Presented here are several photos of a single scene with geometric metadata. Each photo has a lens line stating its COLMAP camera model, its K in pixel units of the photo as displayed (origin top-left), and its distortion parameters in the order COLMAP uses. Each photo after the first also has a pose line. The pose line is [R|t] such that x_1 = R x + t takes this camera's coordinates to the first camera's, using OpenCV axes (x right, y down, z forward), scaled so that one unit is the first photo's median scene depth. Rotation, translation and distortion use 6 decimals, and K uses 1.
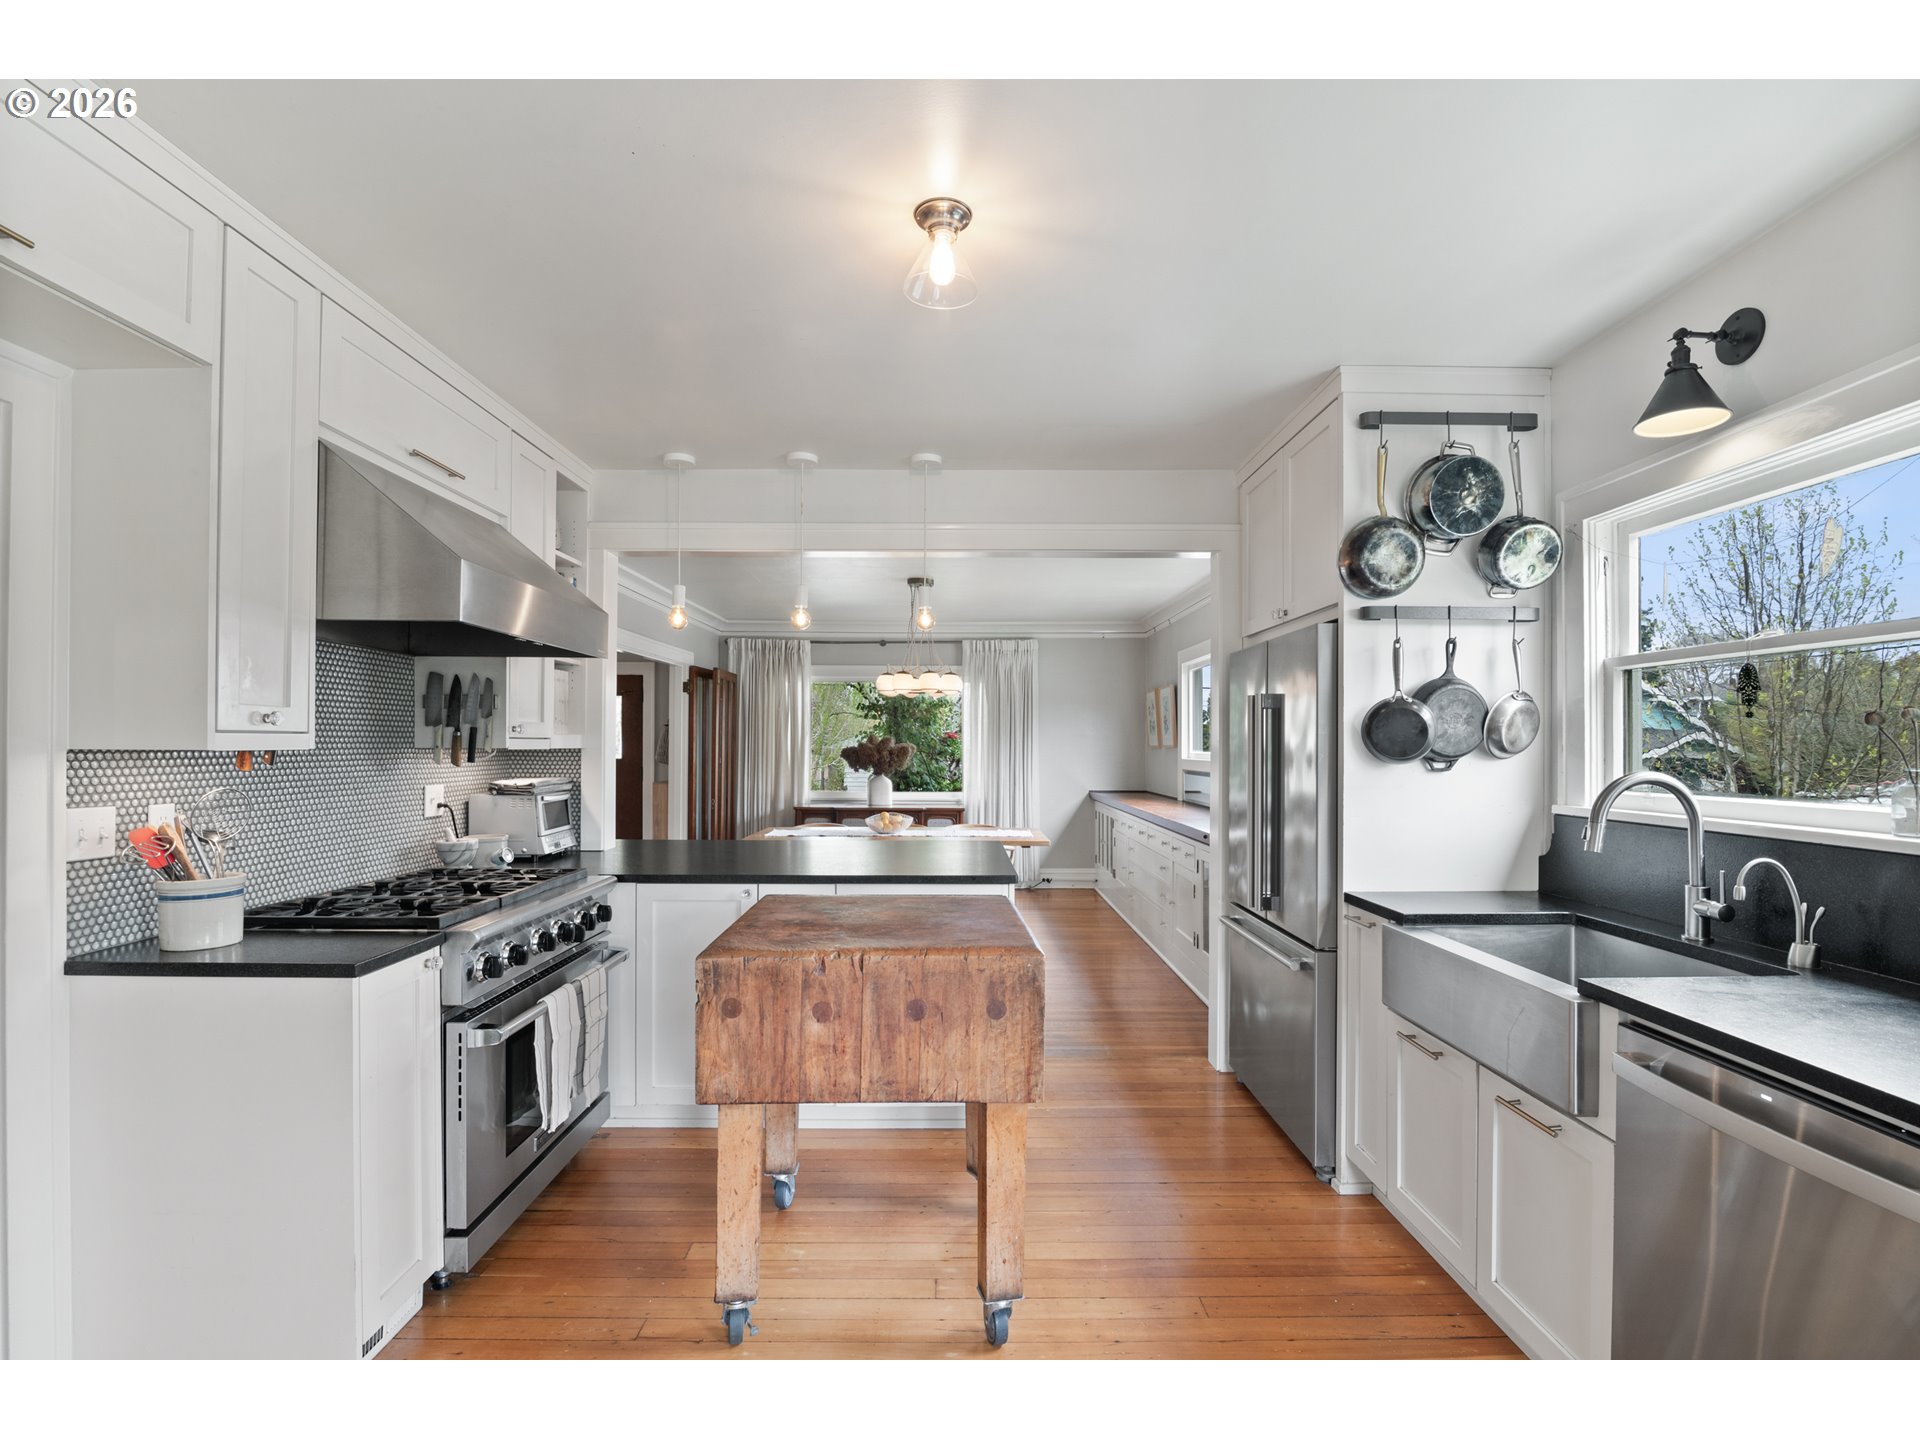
lens RADIAL K [[880.2, 0, 955.5], [0, 880.2, 738.8], [0, 0, 1]] dist [-0.017194, 0.000108]
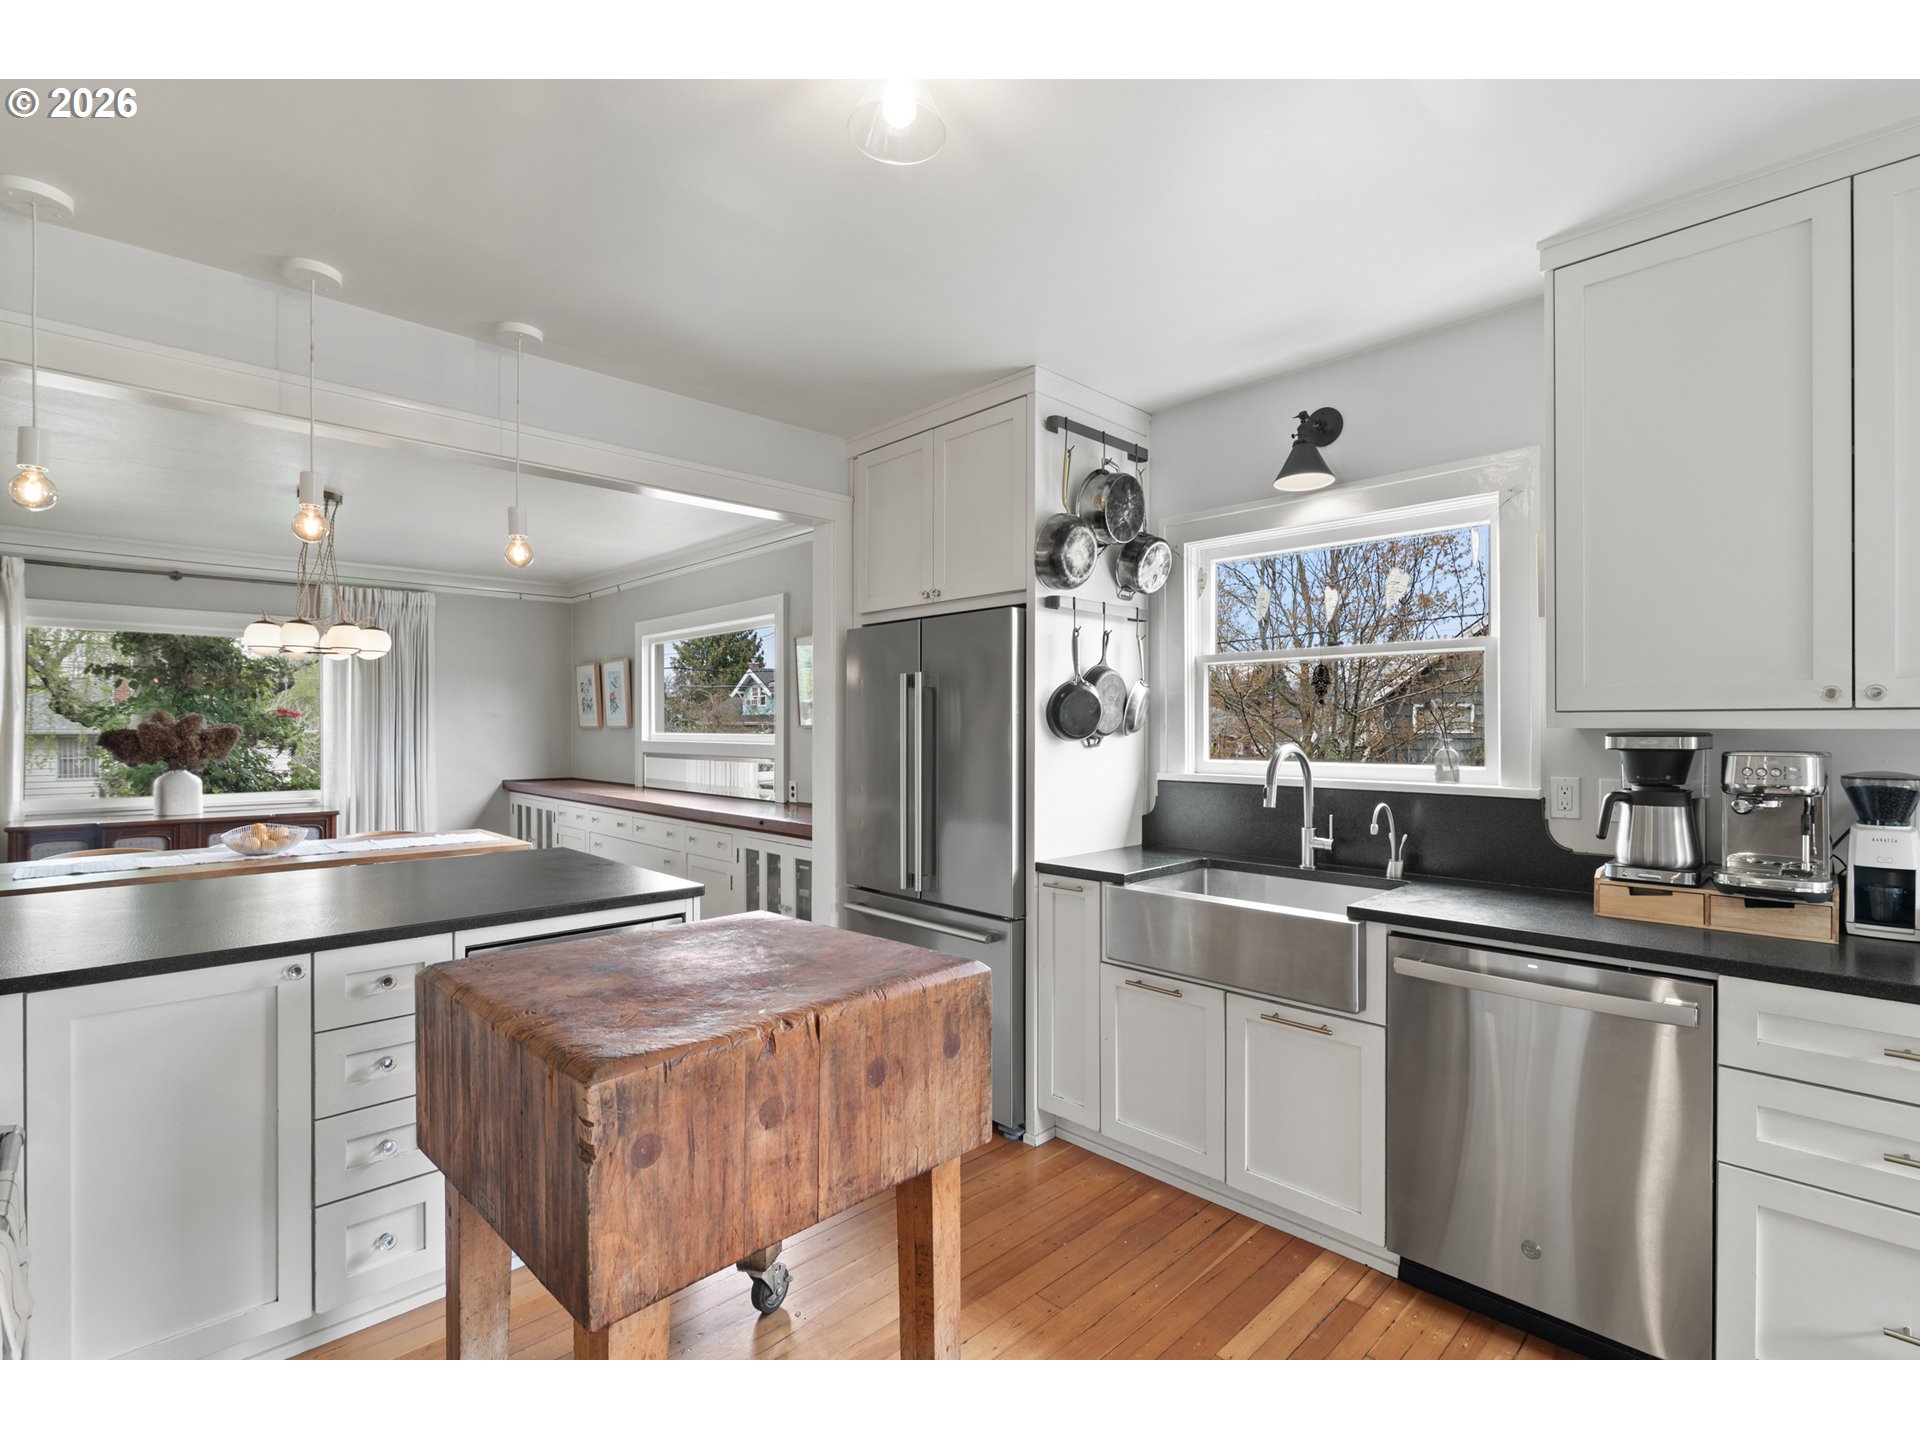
lens RADIAL K [[889.9, 0, 956.4], [0, 889.9, 726.7], [0, 0, 1]] dist [-0.005621, 0.000341]
pose [[0.723272, -0.001987, 0.690561, -0.388692], [-0.003196, 0.999976, 0.006224, 0.004202], [-0.690556, -0.006708, 0.723248, 0.297258]]
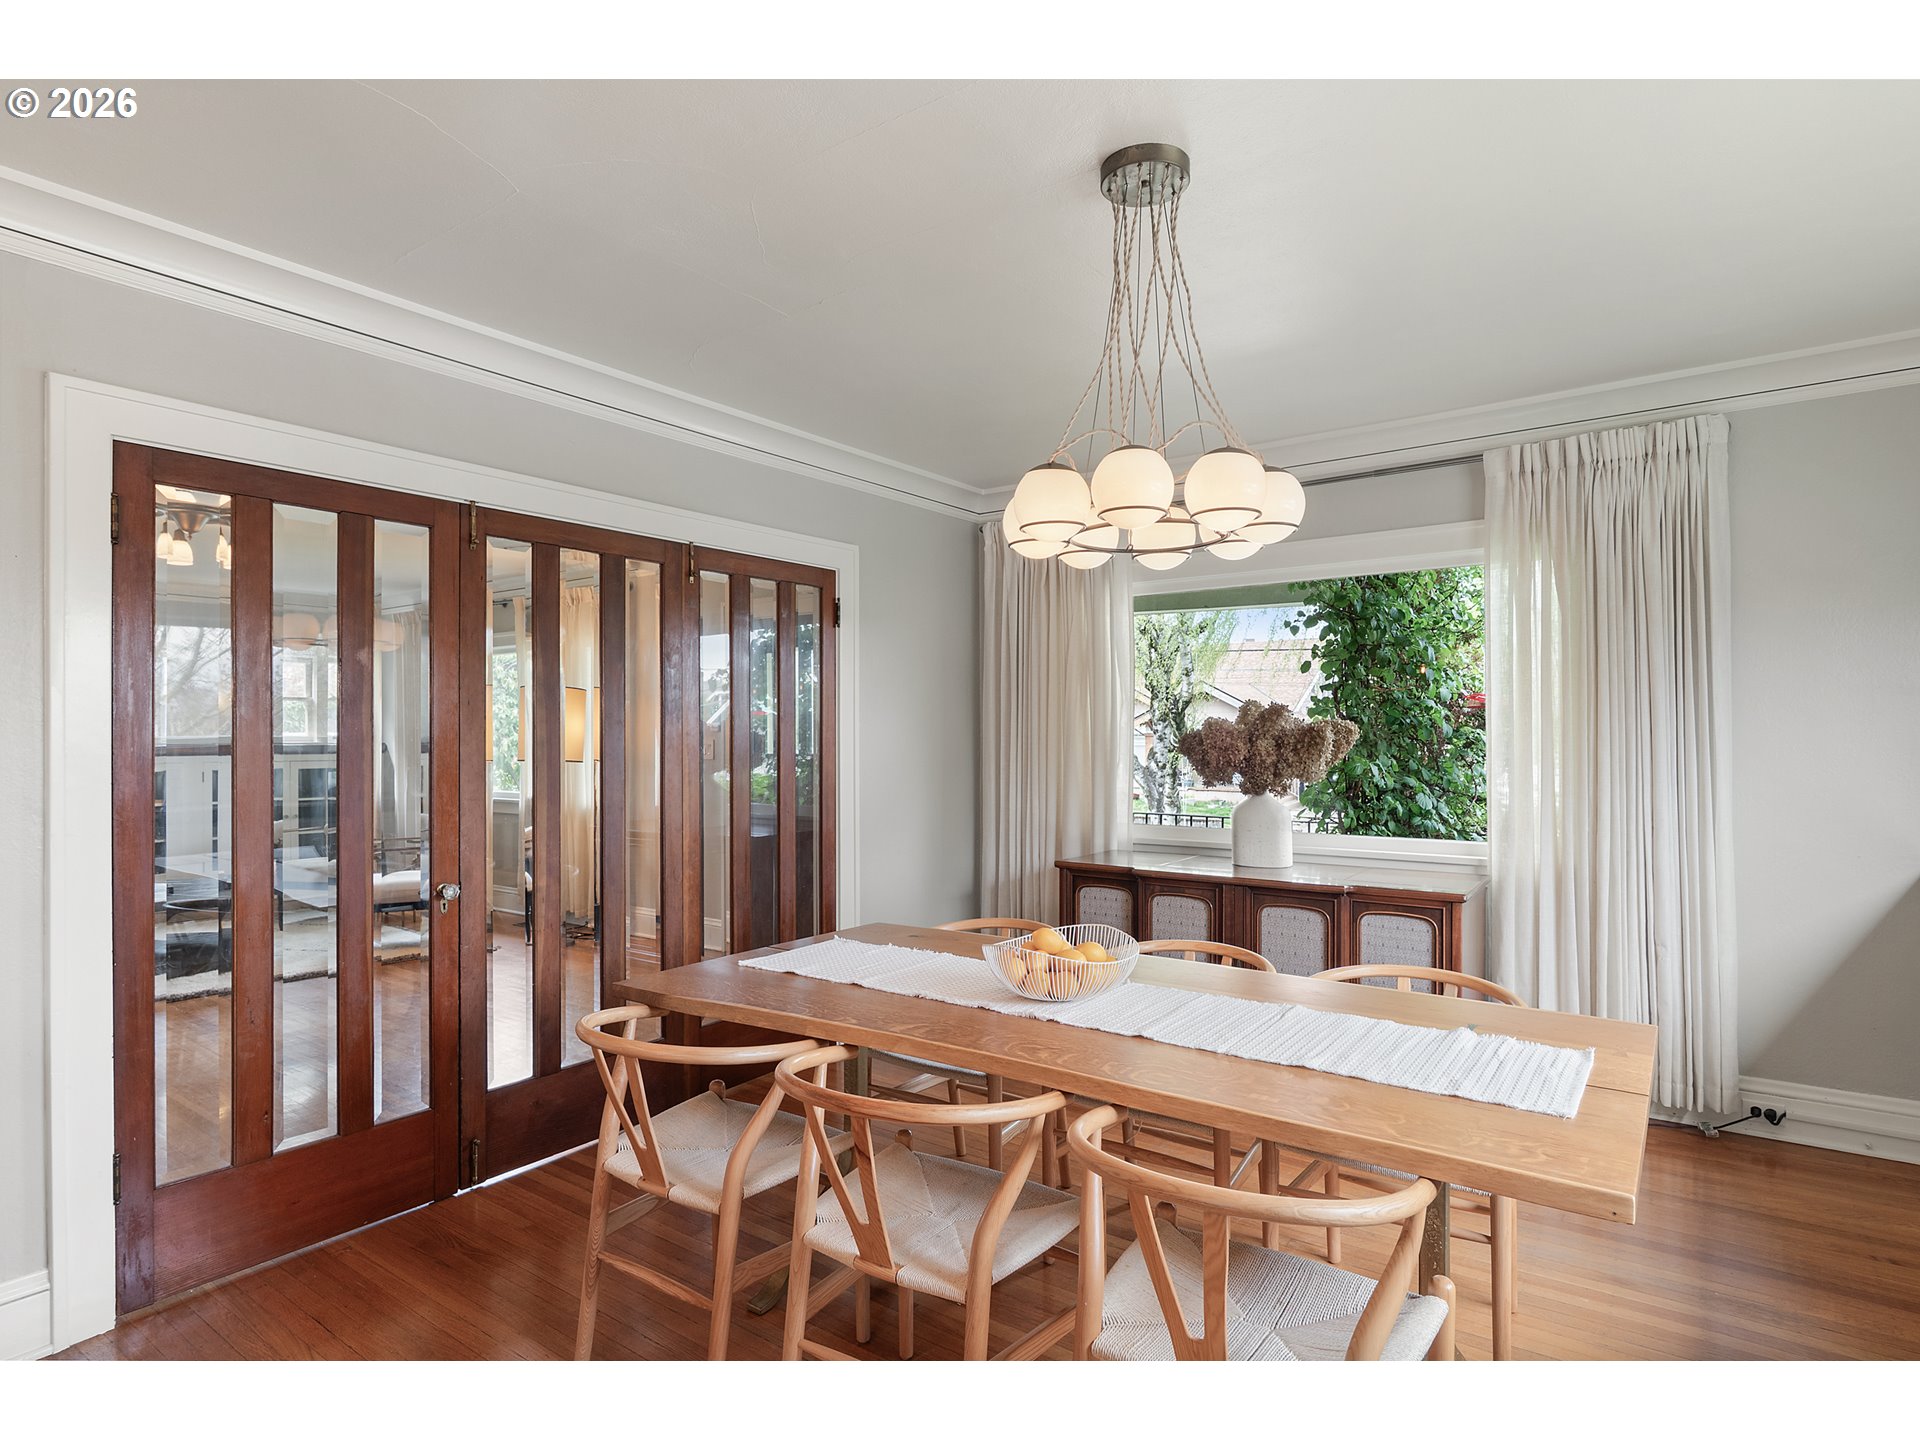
lens RADIAL K [[987.7, 0, 959.8], [0, 987.7, 723.2], [0, 0, 1]] dist [-0.021839, -0.000140]
pose [[0.803620, -0.010318, -0.595054, 0.252330], [0.007506, 0.999946, -0.007201, 0.028913], [0.595096, 0.001321, 0.803653, 1.664187]]
